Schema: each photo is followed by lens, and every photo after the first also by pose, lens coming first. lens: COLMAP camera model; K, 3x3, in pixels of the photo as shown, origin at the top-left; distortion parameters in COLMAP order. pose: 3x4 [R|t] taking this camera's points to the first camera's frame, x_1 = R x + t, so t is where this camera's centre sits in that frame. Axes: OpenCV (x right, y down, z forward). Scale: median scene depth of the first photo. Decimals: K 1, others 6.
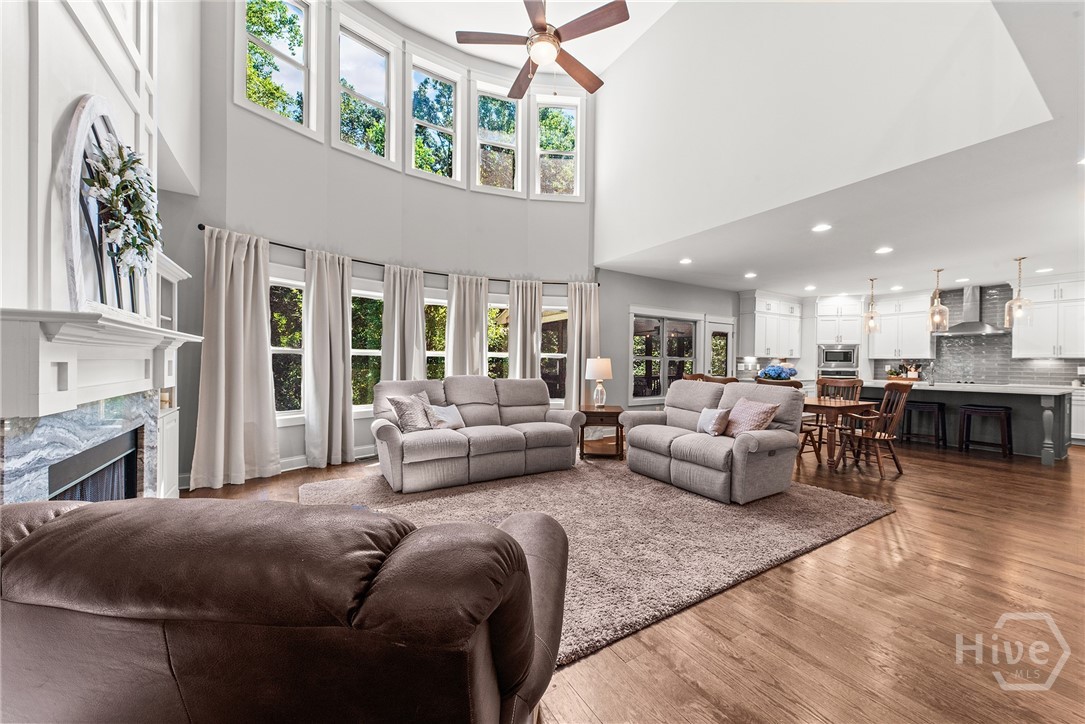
lens RADIAL K [[396.8, 0, 542.5], [0, 396.8, 362.0], [0, 0, 1]] dist [0.017943, -0.005917]
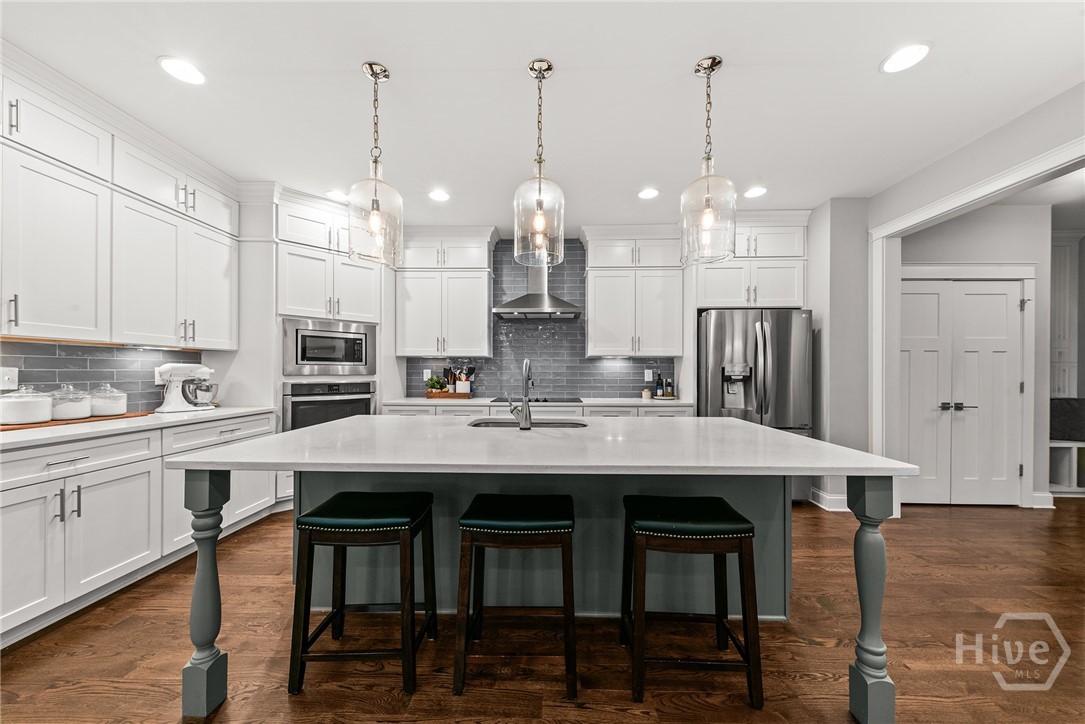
lens RADIAL K [[380.8, 0, 543.3], [0, 380.8, 370.6], [0, 0, 1]] dist [0.011796, -0.005277]
pose [[0.544398, -0.006652, 0.838801, 0.963094], [0.001136, 0.999973, 0.007193, 0.011196], [-0.838826, -0.002963, 0.544391, 1.099927]]
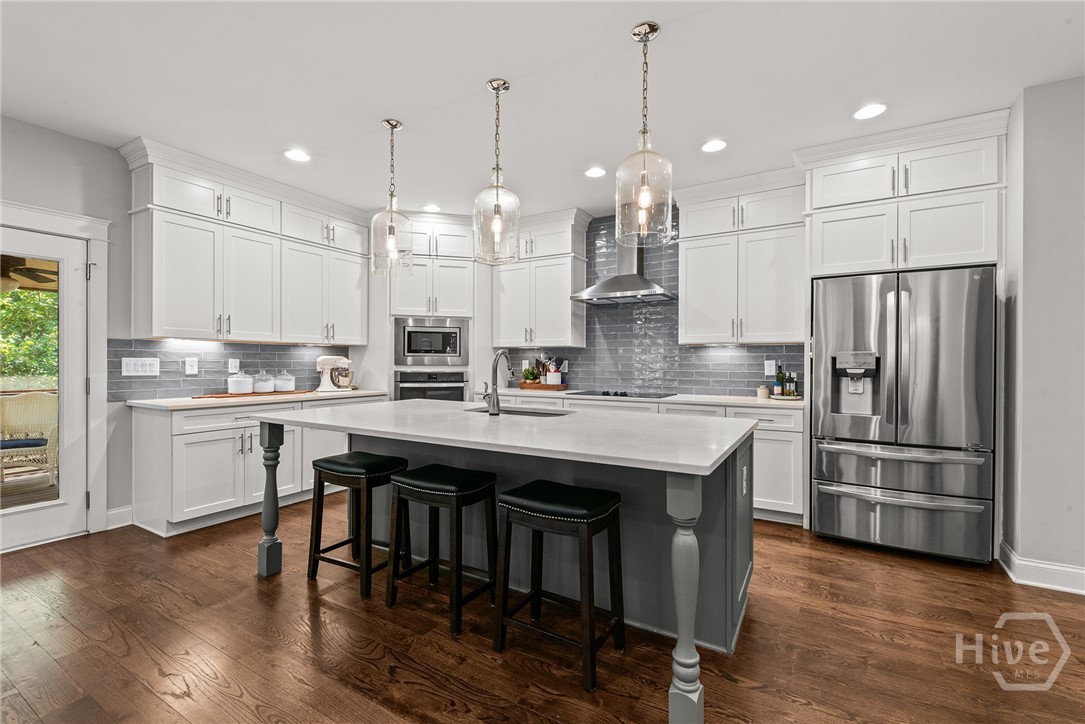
lens RADIAL K [[470.0, 0, 542.5], [0, 470.0, 362.0], [0, 0, 1]] dist [0.003636, 0.000064]
pose [[0.884975, -0.006118, 0.465598, 1.092043], [0.003627, 0.999974, 0.006244, 0.012046], [-0.465624, -0.003837, 0.884974, 0.818773]]
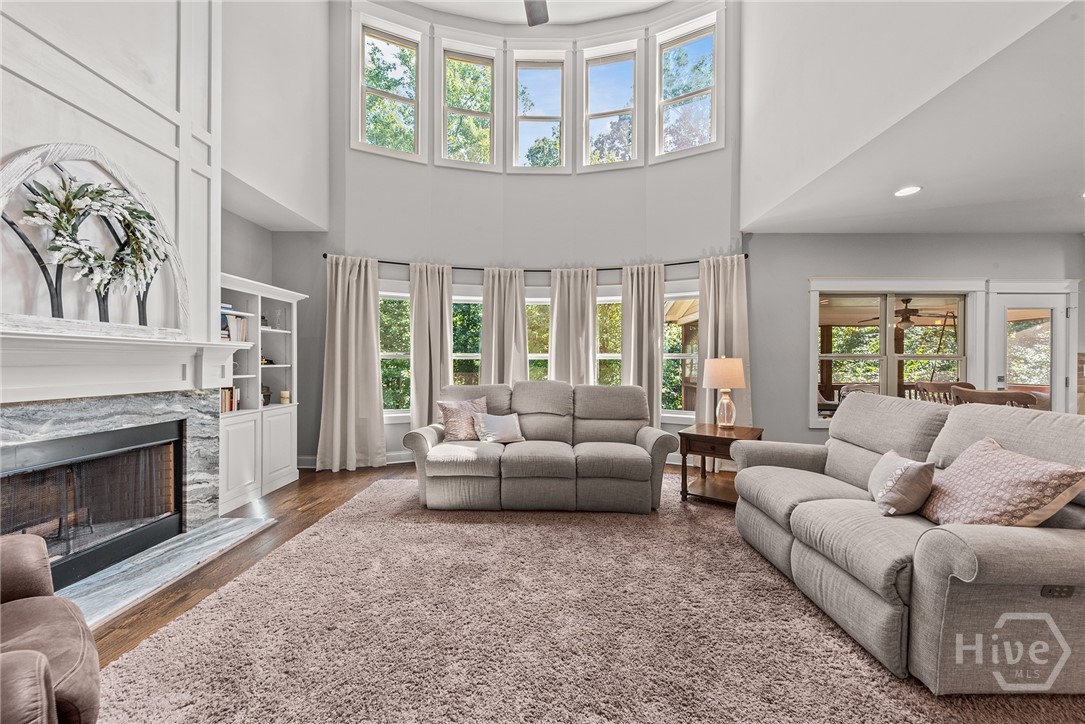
lens RADIAL K [[375.8, 0, 542.5], [0, 375.8, 362.0], [0, 0, 1]] dist [0.011752, -0.004541]
pose [[0.845711, -0.010781, -0.533533, 0.244853], [0.006536, 0.999930, -0.009845, 0.002004], [0.533601, 0.004839, 0.845722, 0.292195]]
